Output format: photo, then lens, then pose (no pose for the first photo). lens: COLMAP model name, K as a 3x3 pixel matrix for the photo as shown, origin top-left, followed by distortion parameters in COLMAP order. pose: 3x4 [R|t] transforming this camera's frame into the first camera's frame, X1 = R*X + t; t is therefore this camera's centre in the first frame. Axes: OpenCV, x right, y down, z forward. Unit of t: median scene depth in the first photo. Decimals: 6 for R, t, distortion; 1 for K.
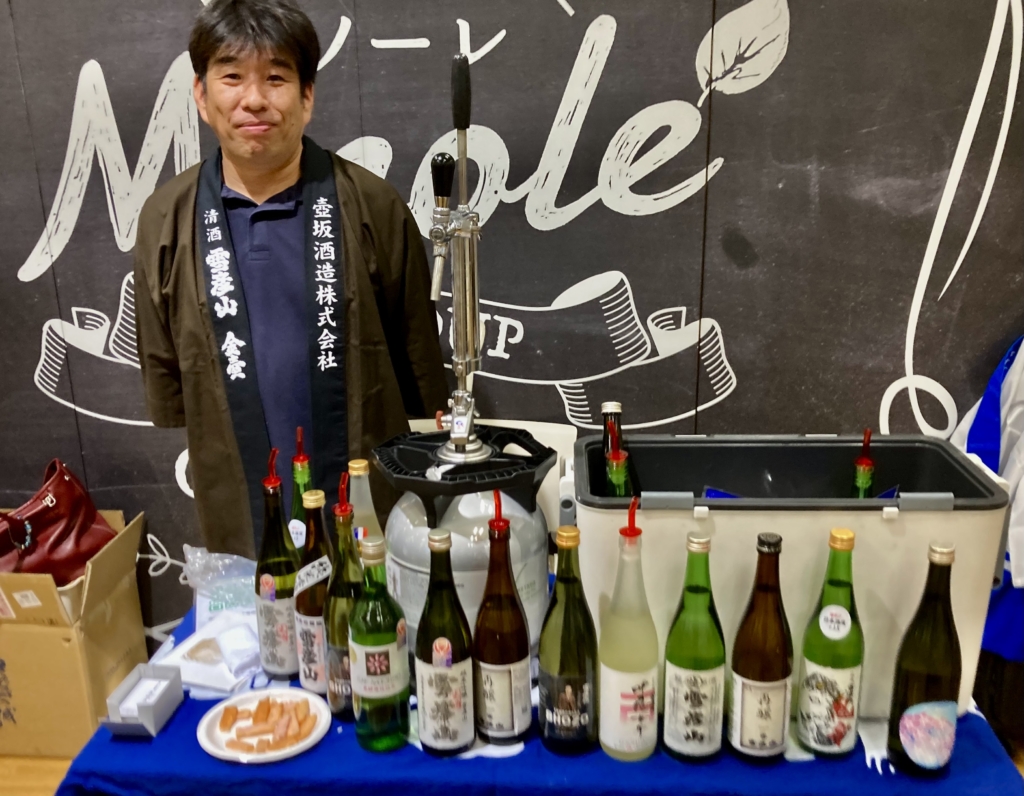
lens RADIAL K [[891.3, 0, 512.5], [0, 891.3, 400.5], [0, 0, 1]] dist [0.013210, -0.001121]
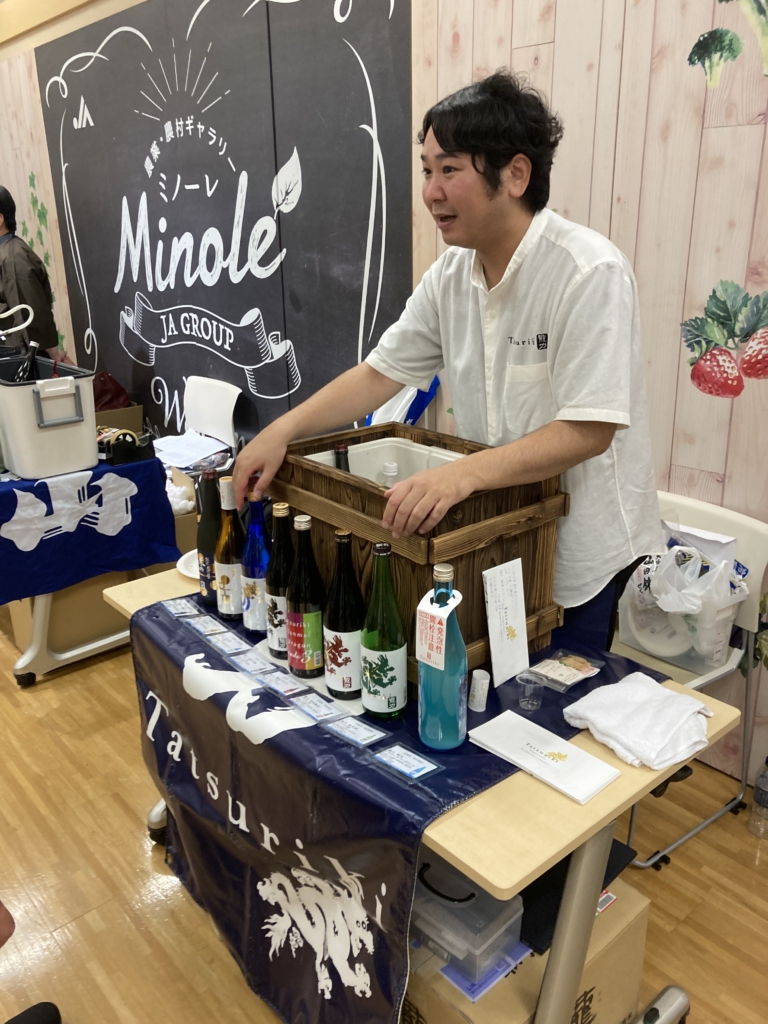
lens RADIAL K [[840.4, 0, 384.4], [0, 840.4, 510.1], [0, 0, 1]] dist [-0.007630, -0.001807]
pose [[0.682356, 0.247601, -0.687811, 1.632316], [-0.188376, 0.968673, 0.161824, -0.073729], [0.706332, 0.019146, 0.707622, -0.033853]]
